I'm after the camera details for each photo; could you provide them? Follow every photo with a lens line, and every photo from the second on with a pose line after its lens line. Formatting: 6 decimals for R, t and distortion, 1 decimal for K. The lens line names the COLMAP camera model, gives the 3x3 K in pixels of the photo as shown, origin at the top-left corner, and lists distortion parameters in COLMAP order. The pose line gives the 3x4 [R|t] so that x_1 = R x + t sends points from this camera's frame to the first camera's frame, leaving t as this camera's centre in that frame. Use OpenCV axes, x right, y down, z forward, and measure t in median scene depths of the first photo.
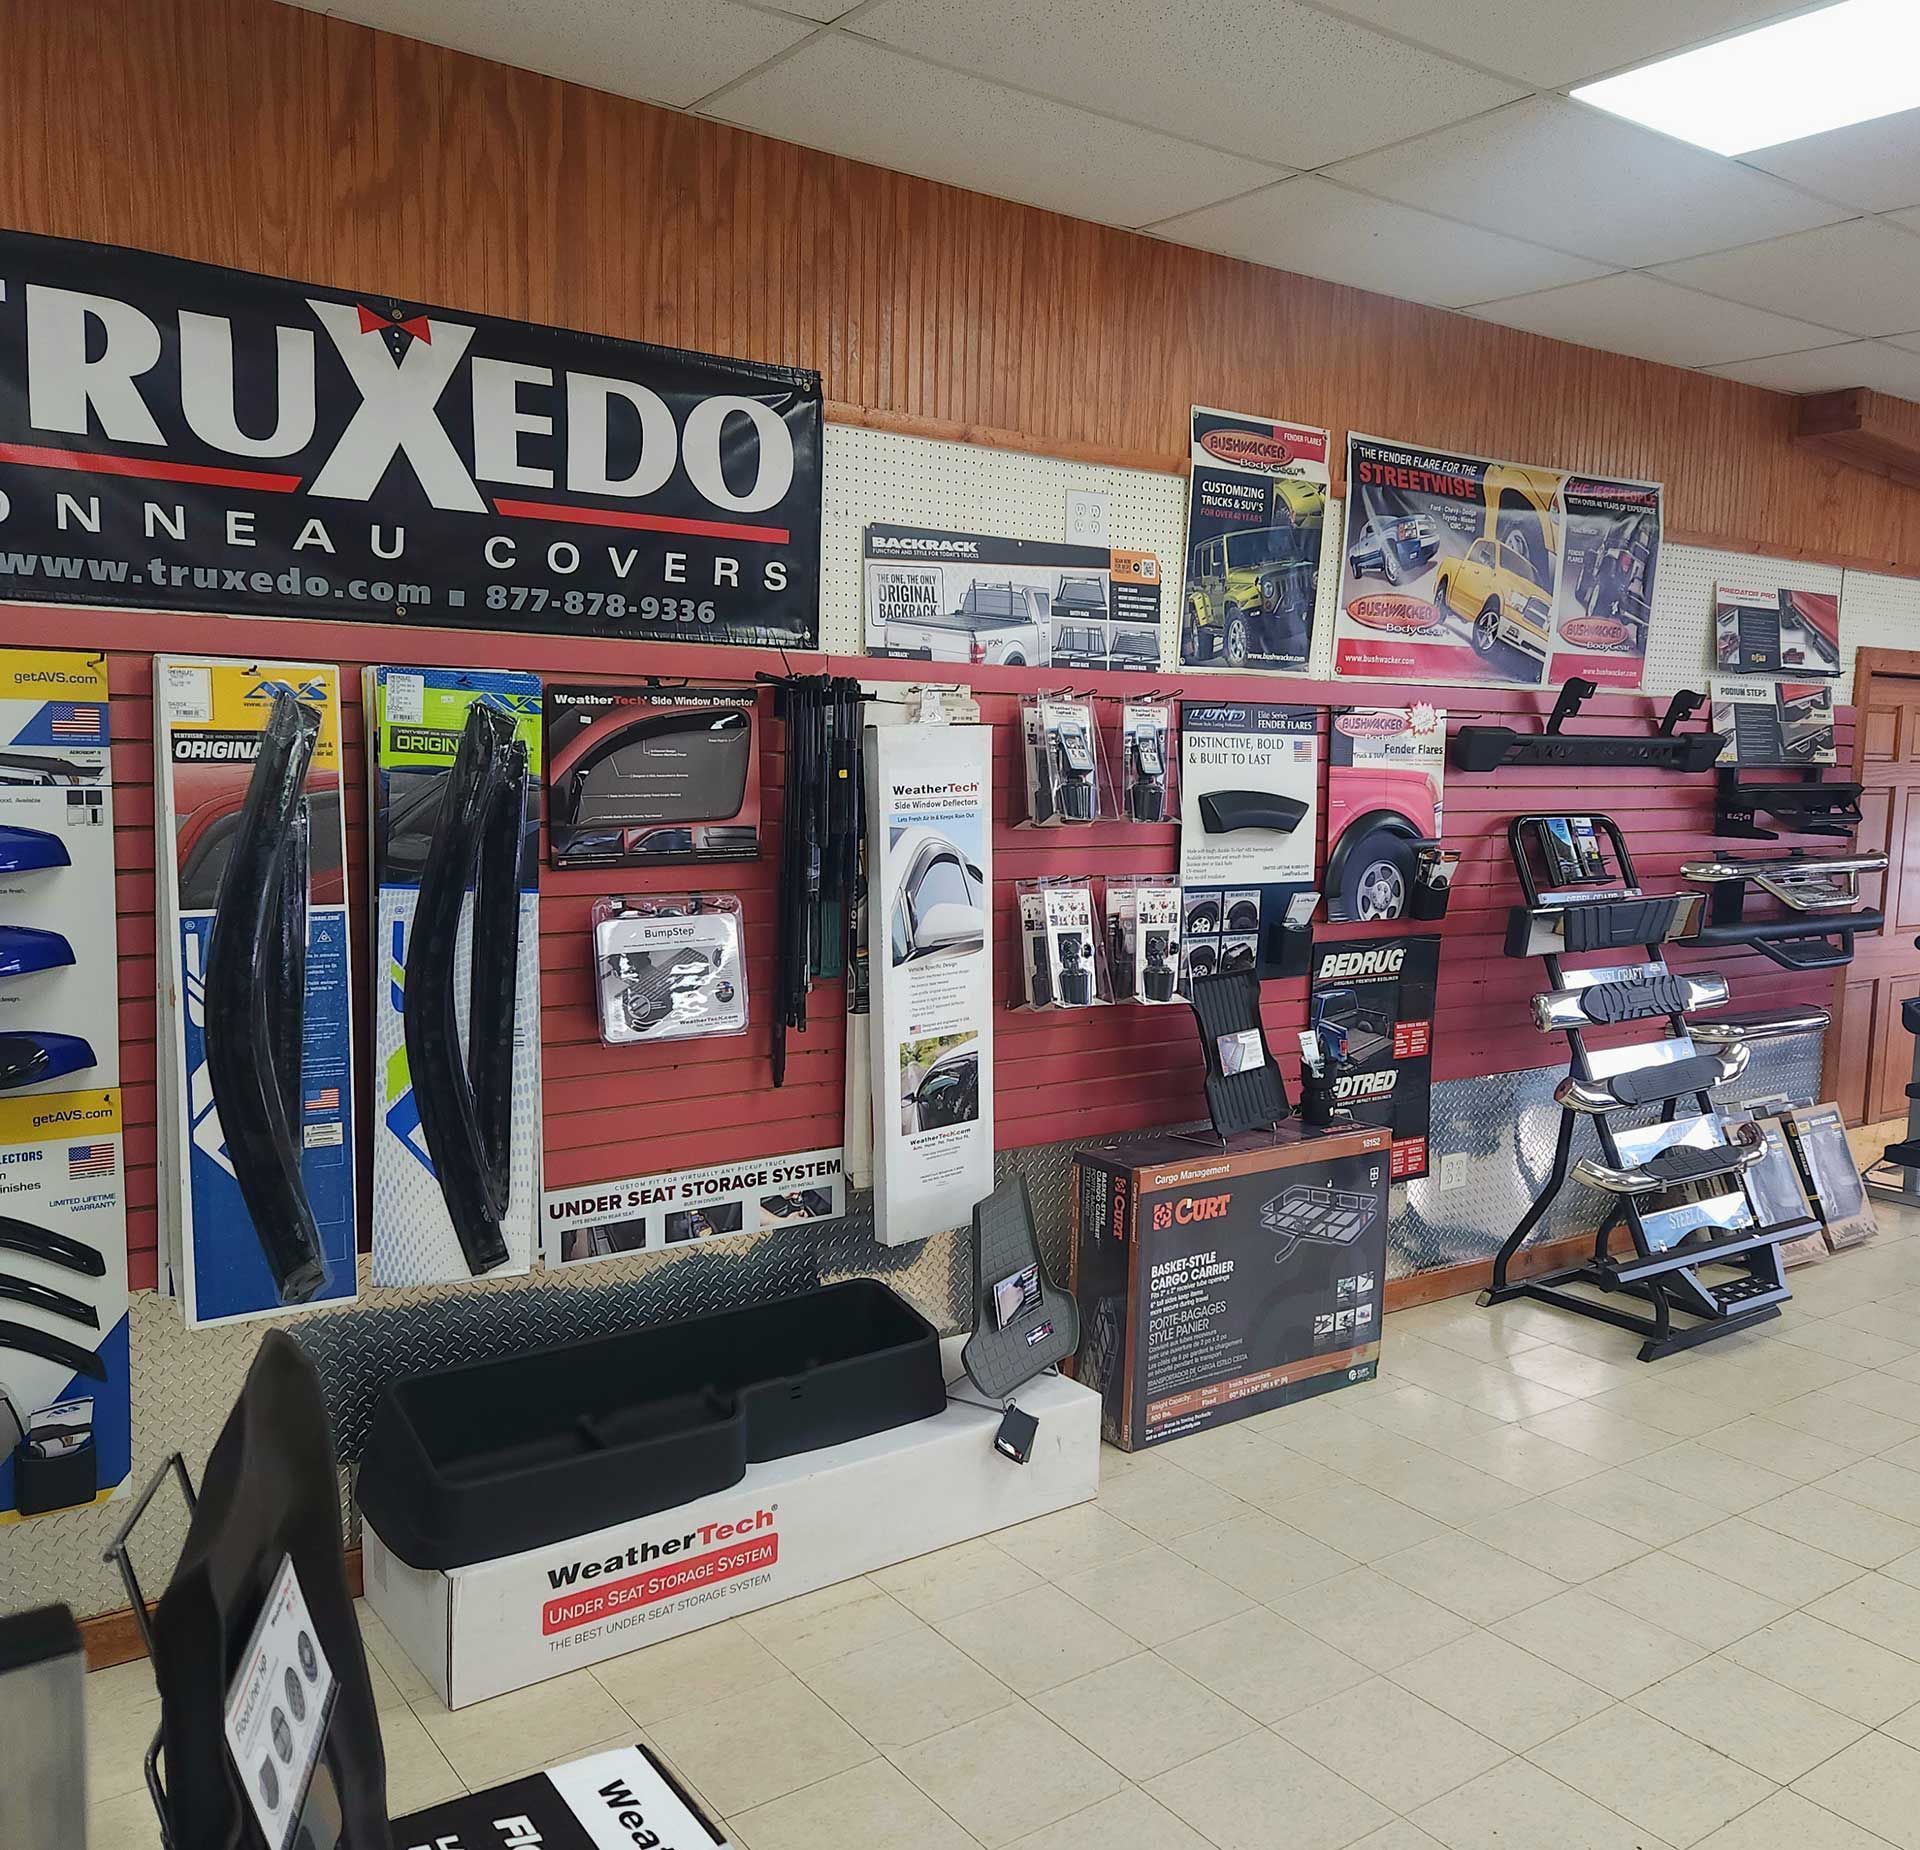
lens RADIAL K [[1723.5, 0, 986.9], [0, 1723.5, 925.1], [0, 0, 1]] dist [0.130330, -0.182054]
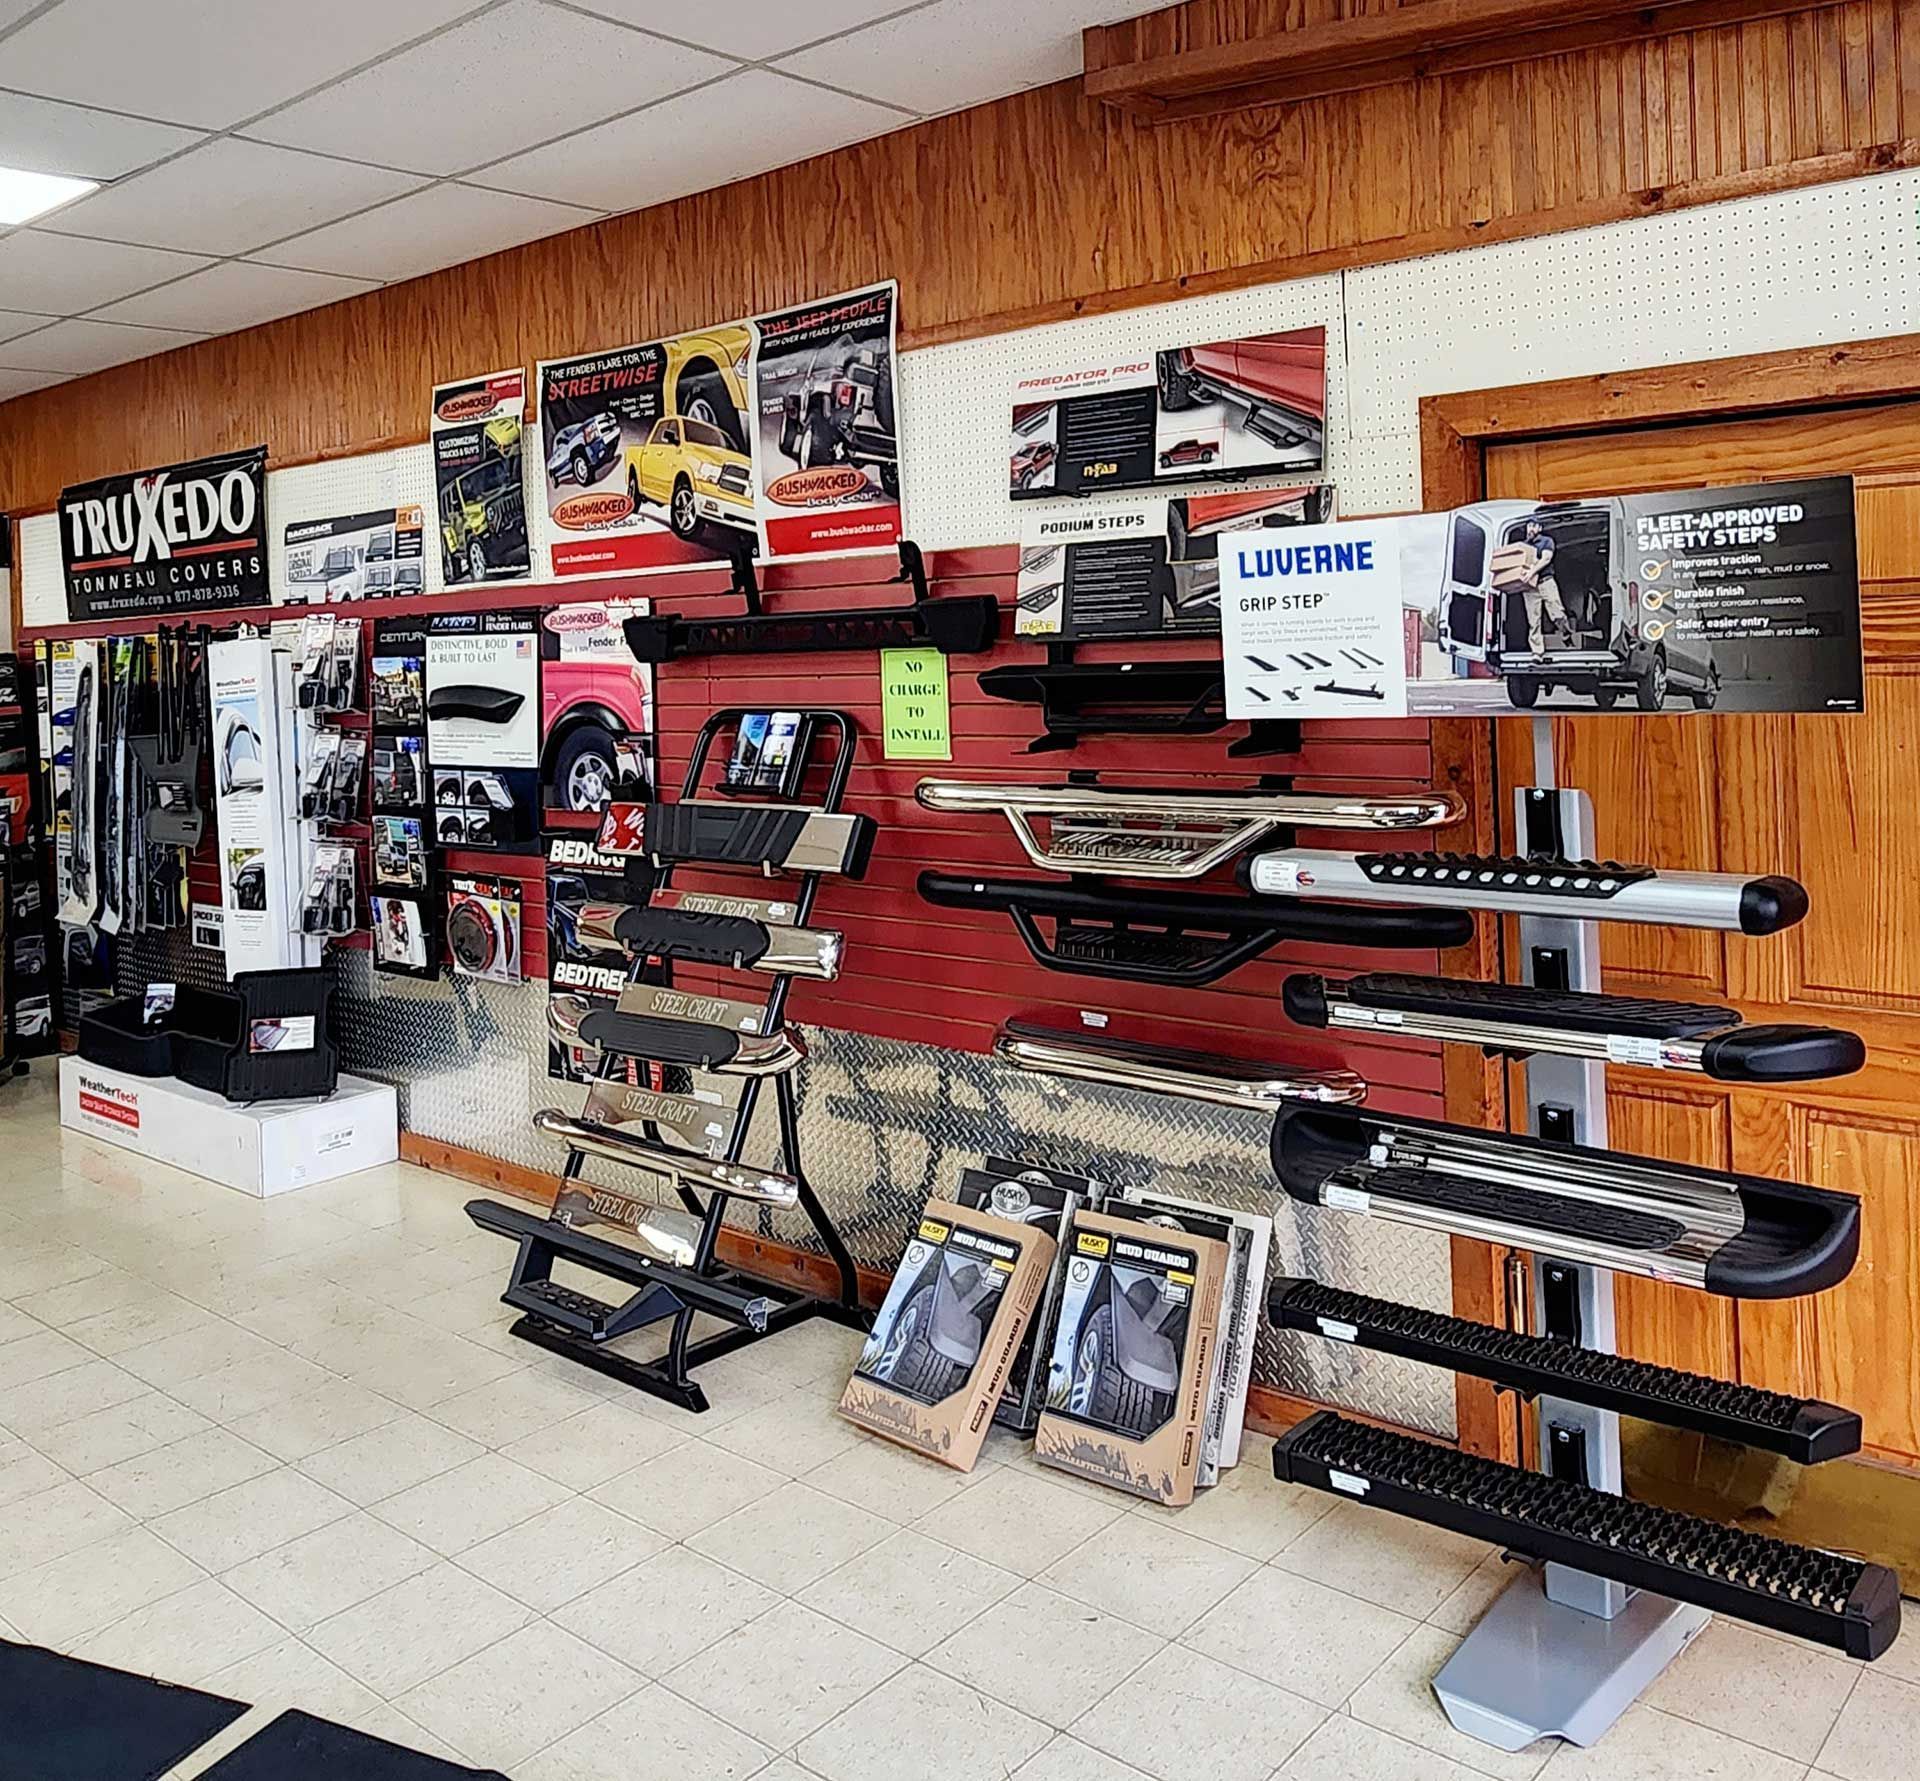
lens RADIAL K [[1709.9, 0, 957.8], [0, 1709.9, 617.1], [0, 0, 1]] dist [-0.001666, 0.015604]
pose [[0.209943, -0.052990, -0.976277, 1.350511], [-0.072602, 0.994928, -0.069616, -0.066852], [0.975014, 0.085495, 0.205031, 1.078051]]
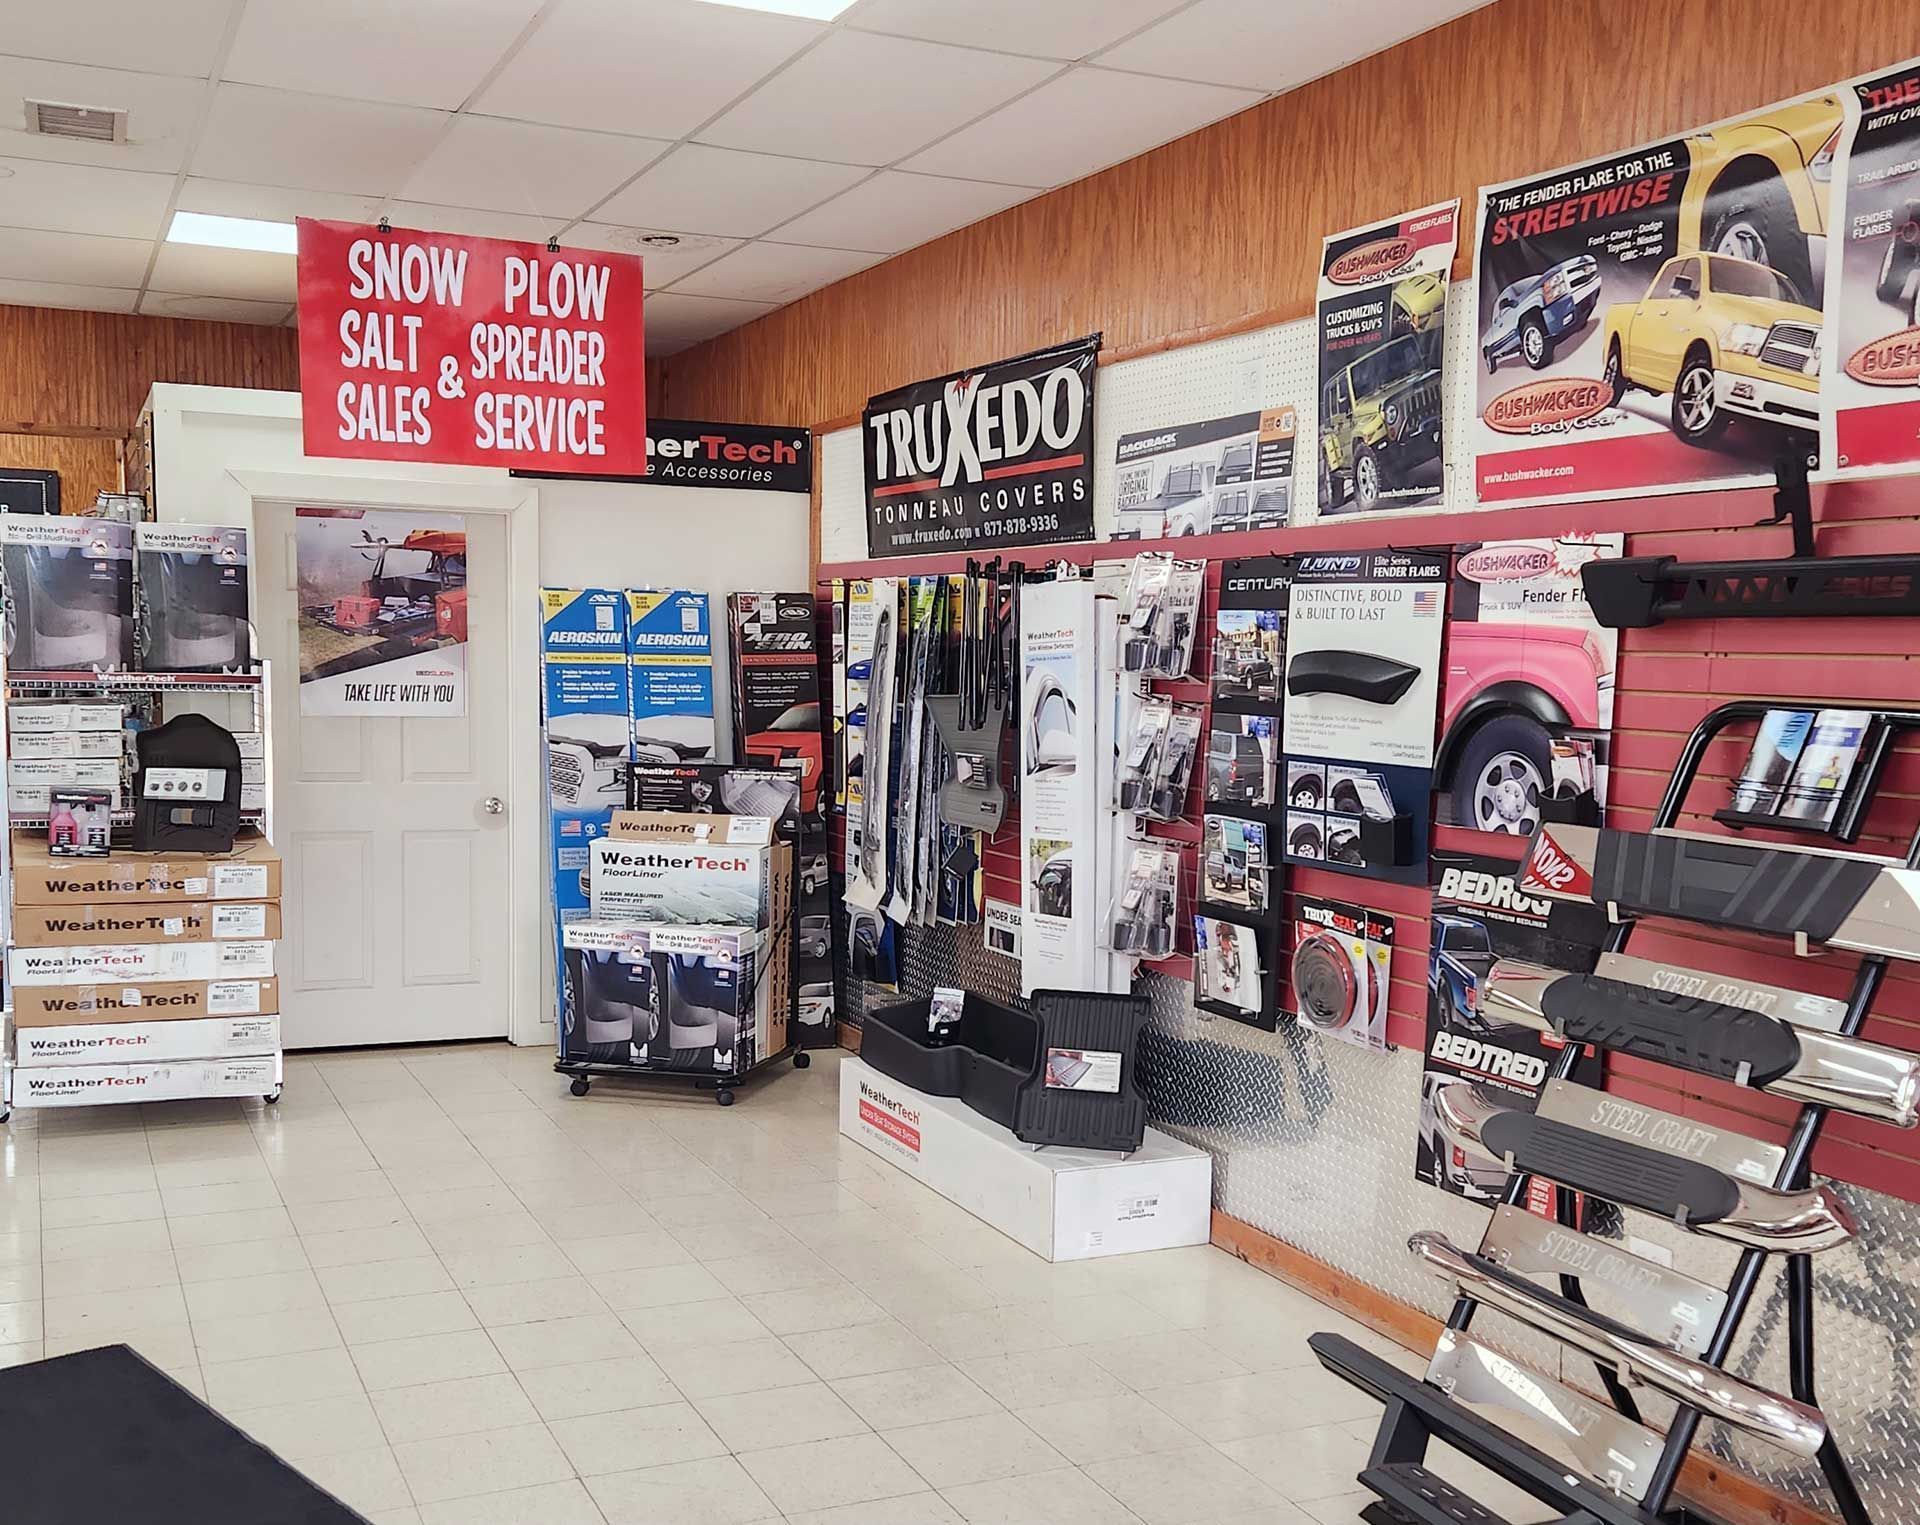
lens RADIAL K [[2033.4, 0, 957.8], [0, 2033.4, 864.1], [0, 0, 1]] dist [0.123300, -0.161372]
pose [[-0.216853, 0.071627, -0.973573, 1.202491], [-0.139555, 0.984787, 0.103536, -0.051279], [0.966178, 0.158319, -0.203558, 1.035597]]
